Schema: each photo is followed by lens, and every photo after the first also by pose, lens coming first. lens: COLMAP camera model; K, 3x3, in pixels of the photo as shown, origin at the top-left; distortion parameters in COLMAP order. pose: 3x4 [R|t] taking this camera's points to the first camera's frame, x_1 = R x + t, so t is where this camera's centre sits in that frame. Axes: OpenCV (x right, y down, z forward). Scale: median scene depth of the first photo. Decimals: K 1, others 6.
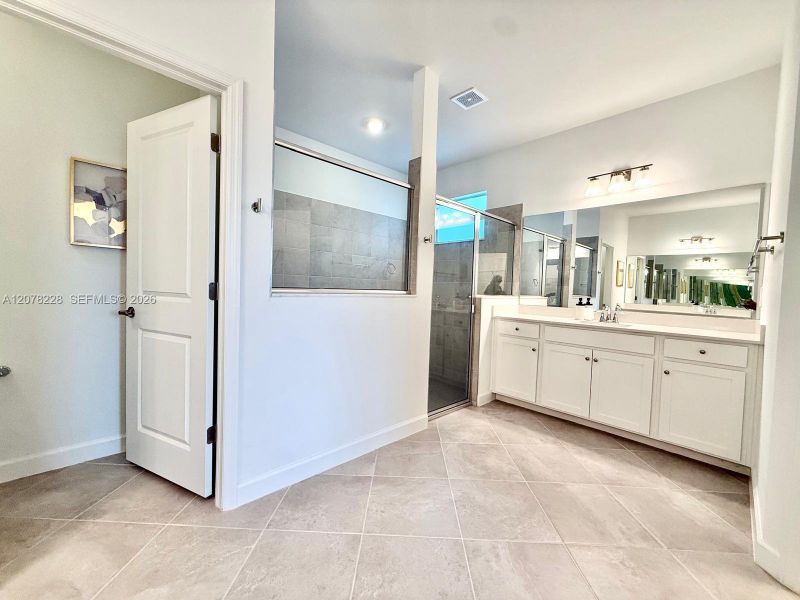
lens RADIAL K [[316.3, 0, 399.9], [0, 316.3, 299.6], [0, 0, 1]] dist [0.001225, 0.000796]
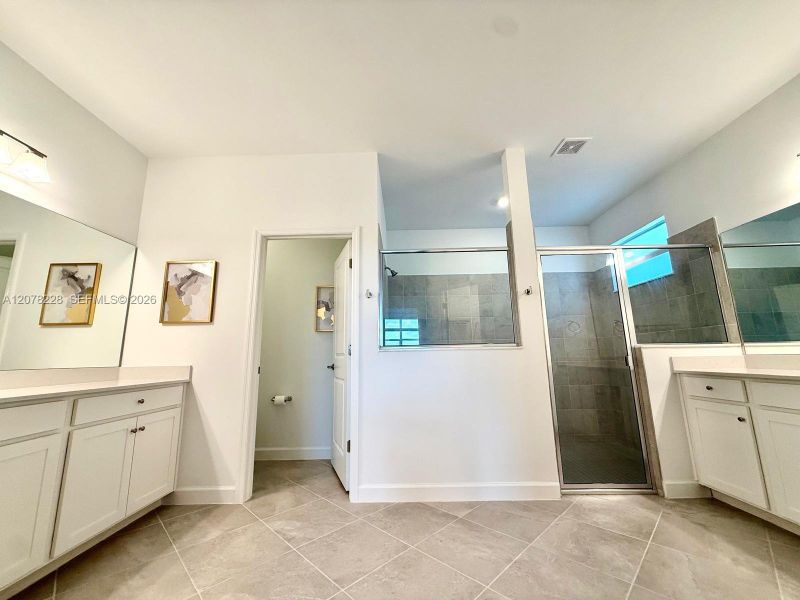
lens RADIAL K [[316.3, 0, 401.8], [0, 316.3, 301.1], [0, 0, 1]] dist [0.001225, 0.000796]
pose [[0.725488, -0.167785, -0.667469, 0.418108], [0.016625, 0.973817, -0.226723, 0.058730], [0.688034, 0.153388, 0.709283, -0.005098]]
